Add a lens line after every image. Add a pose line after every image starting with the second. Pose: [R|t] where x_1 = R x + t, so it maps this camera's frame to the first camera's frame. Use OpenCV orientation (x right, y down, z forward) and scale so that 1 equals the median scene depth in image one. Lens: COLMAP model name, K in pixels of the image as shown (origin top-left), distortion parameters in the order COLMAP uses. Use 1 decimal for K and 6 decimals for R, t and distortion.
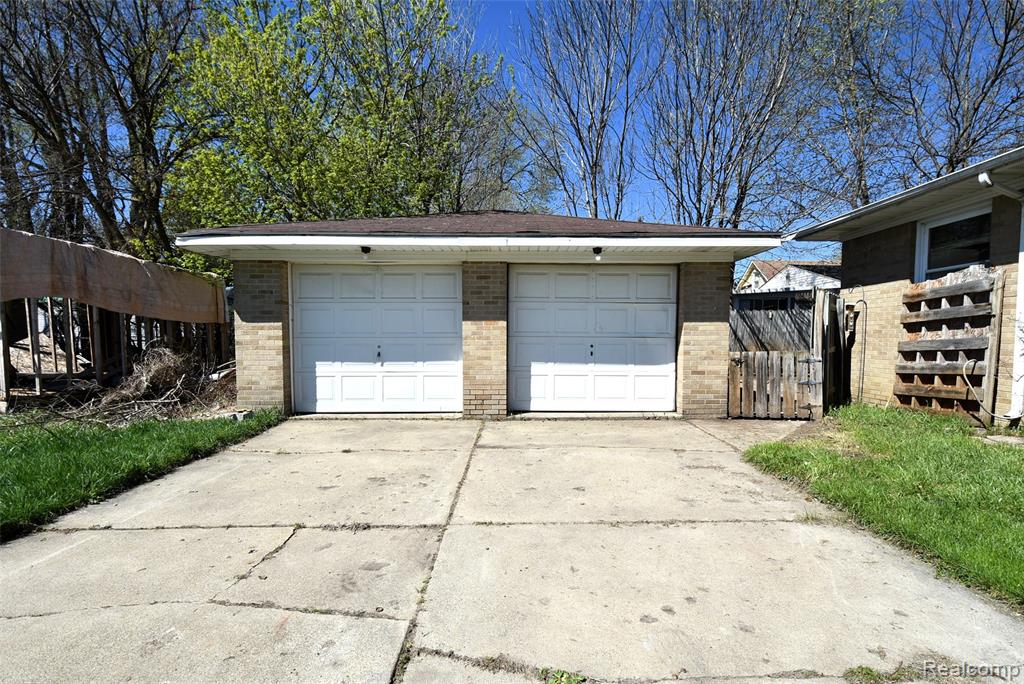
lens RADIAL K [[453.2, 0, 523.3], [0, 453.2, 358.9], [0, 0, 1]] dist [0.009709, -0.008479]
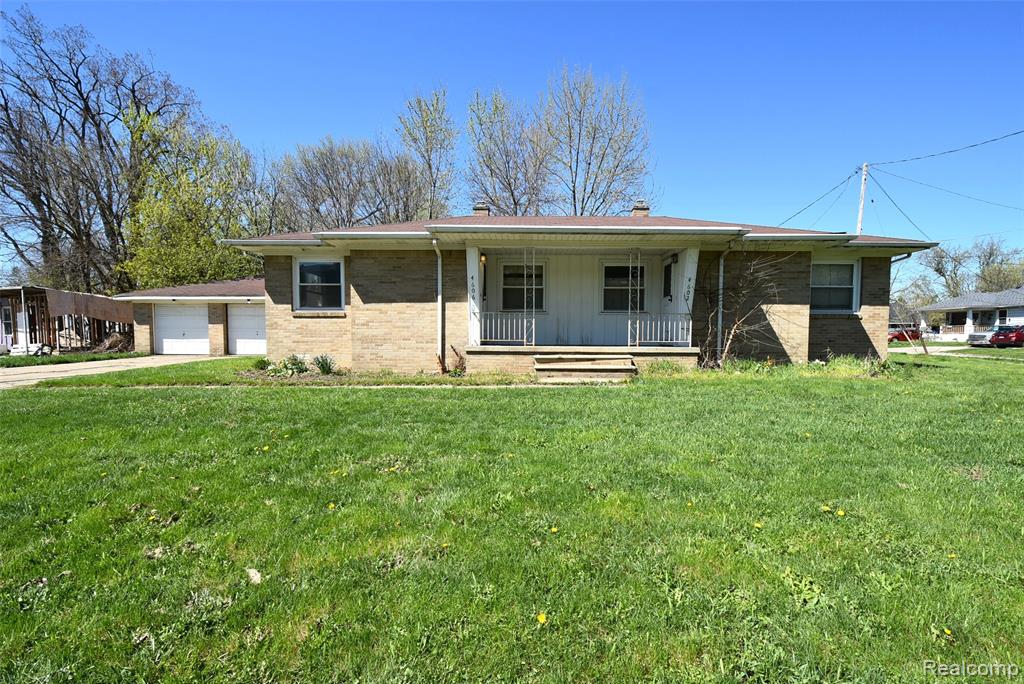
lens RADIAL K [[453.2, 0, 523.3], [0, 453.2, 358.9], [0, 0, 1]] dist [0.009709, -0.008479]
pose [[0.999710, 0.000549, -0.024095, 1.954956], [-0.000518, 0.999999, 0.001271, 0.141709], [0.024096, -0.001258, 0.999709, -1.888893]]
